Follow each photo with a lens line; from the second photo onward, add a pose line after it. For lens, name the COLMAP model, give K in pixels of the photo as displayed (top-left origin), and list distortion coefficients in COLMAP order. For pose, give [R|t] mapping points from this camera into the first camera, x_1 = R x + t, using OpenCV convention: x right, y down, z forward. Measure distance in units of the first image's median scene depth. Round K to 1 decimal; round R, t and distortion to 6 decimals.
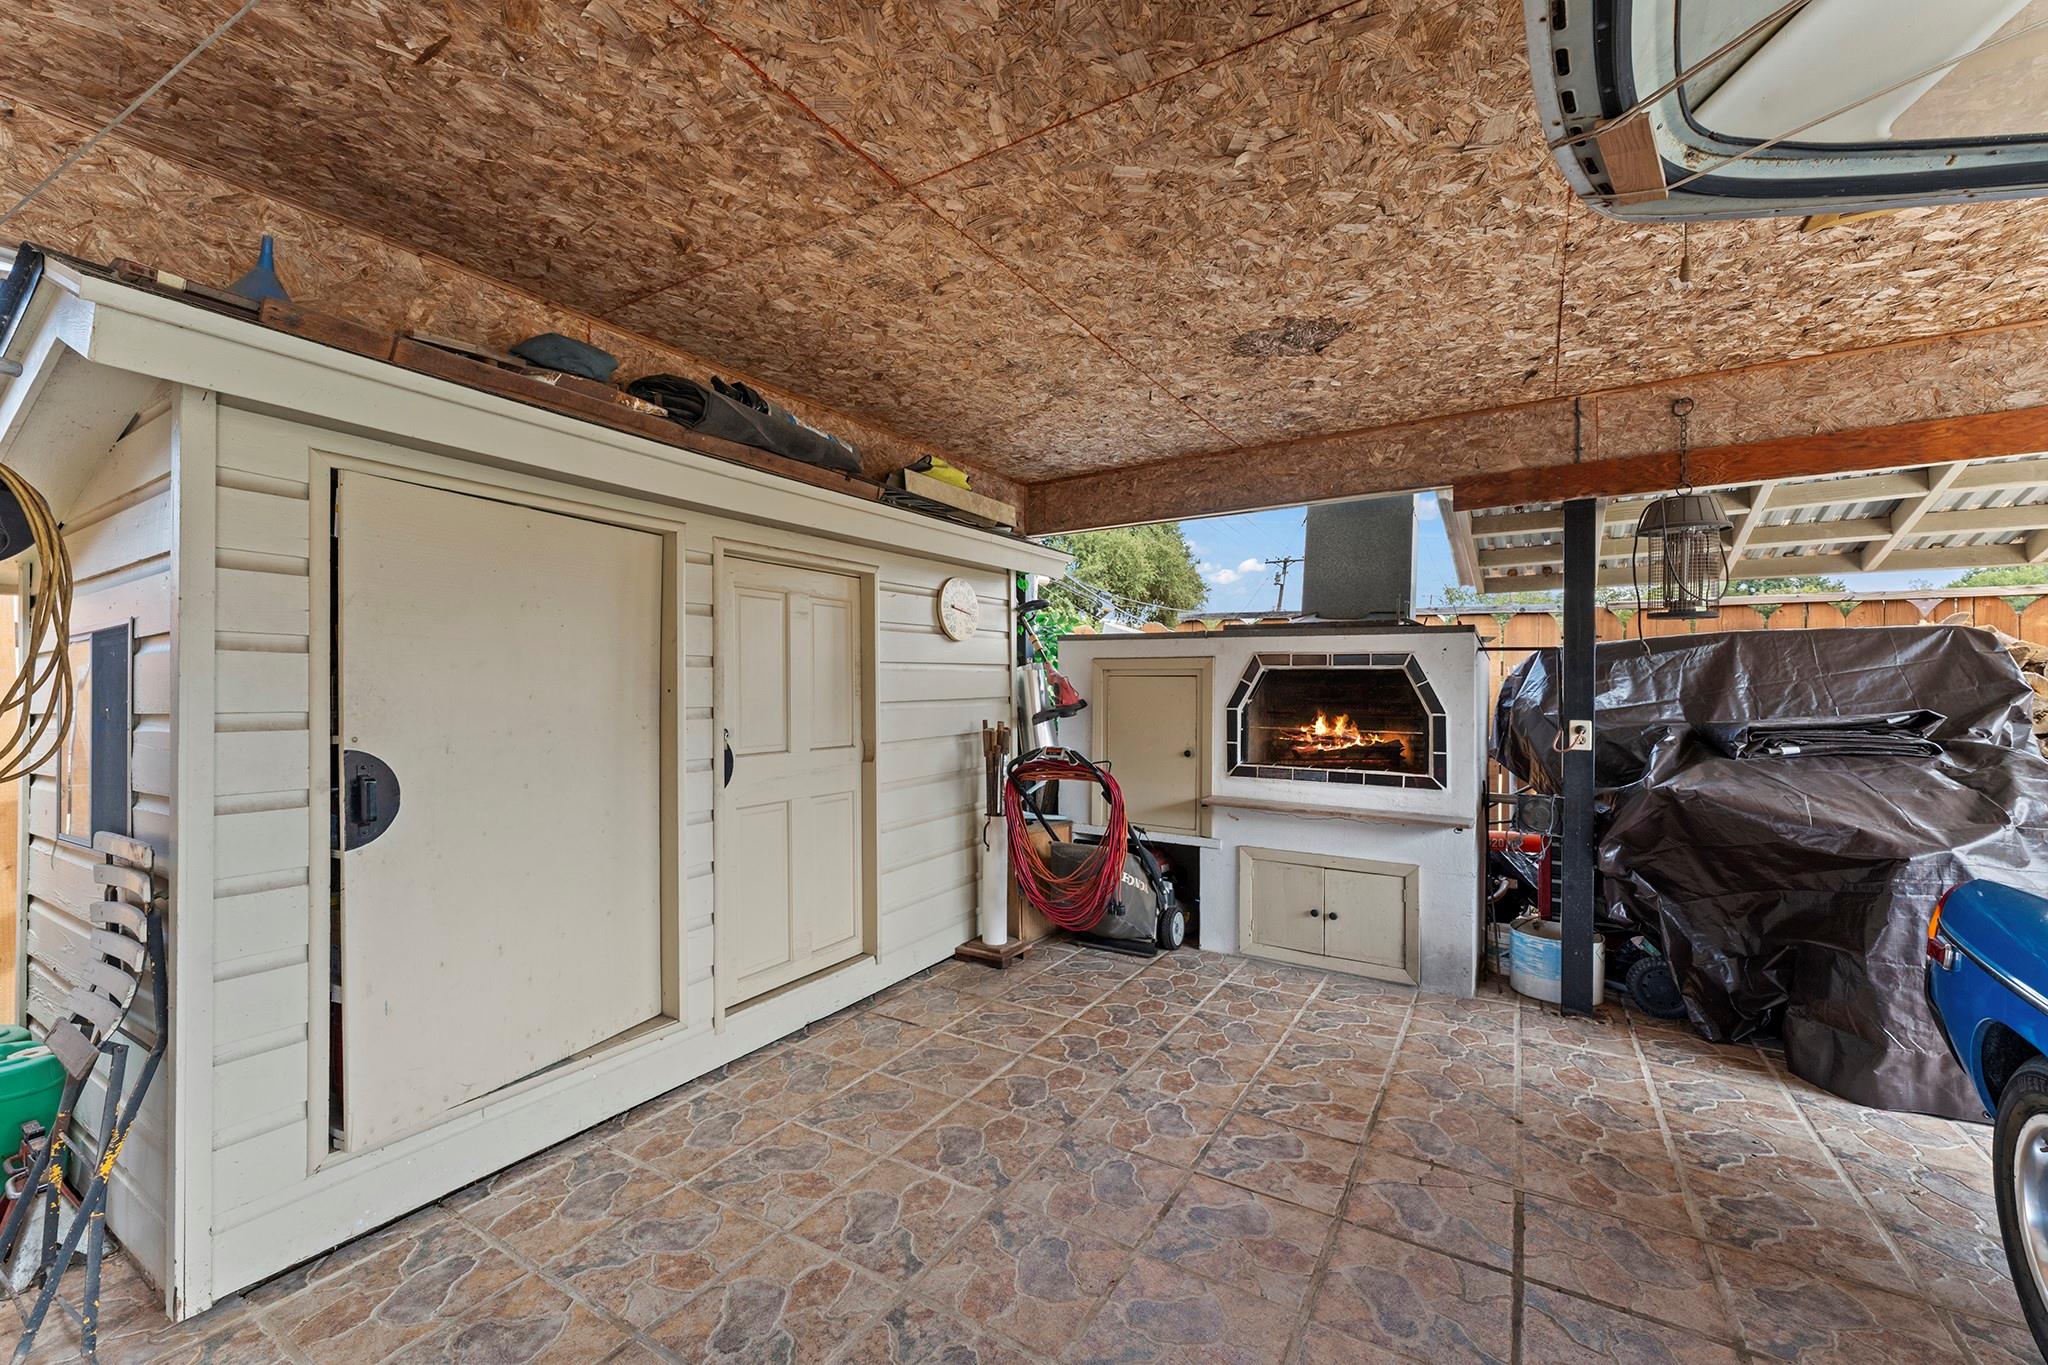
lens RADIAL K [[819.2, 0, 1019.1], [0, 819.2, 681.2], [0, 0, 1]] dist [0.000549, 0.000232]
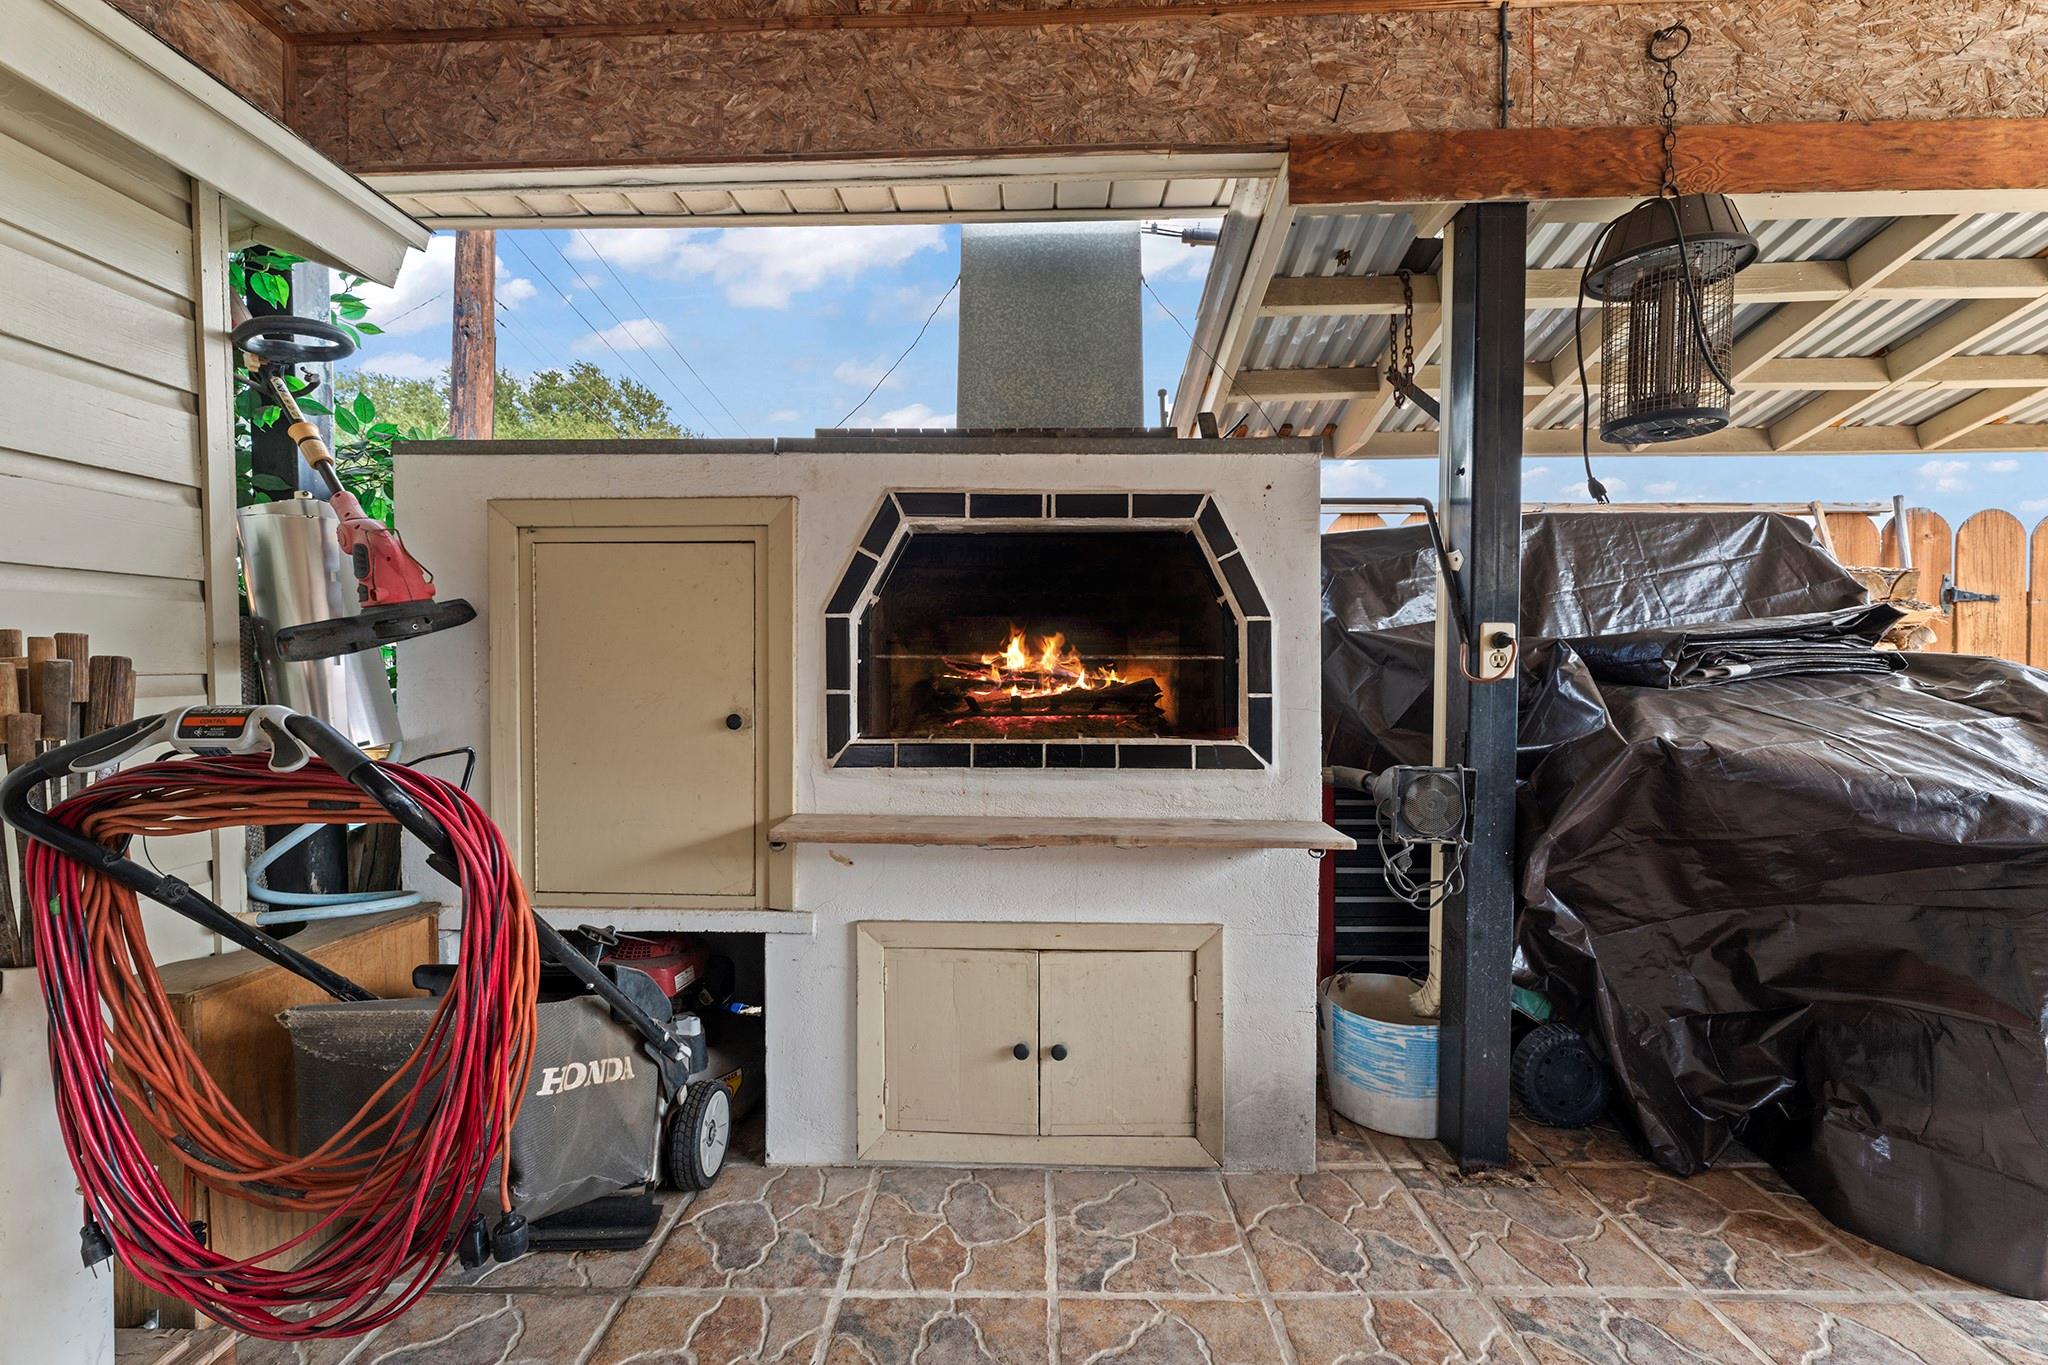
lens RADIAL K [[819.2, 0, 1019.5], [0, 819.2, 677.9], [0, 0, 1]] dist [0.000549, 0.000232]
pose [[0.856915, -0.010836, 0.515344, 0.129485], [0.001658, 0.999832, 0.018265, 0.066396], [-0.515455, -0.014797, 0.856789, 0.637383]]
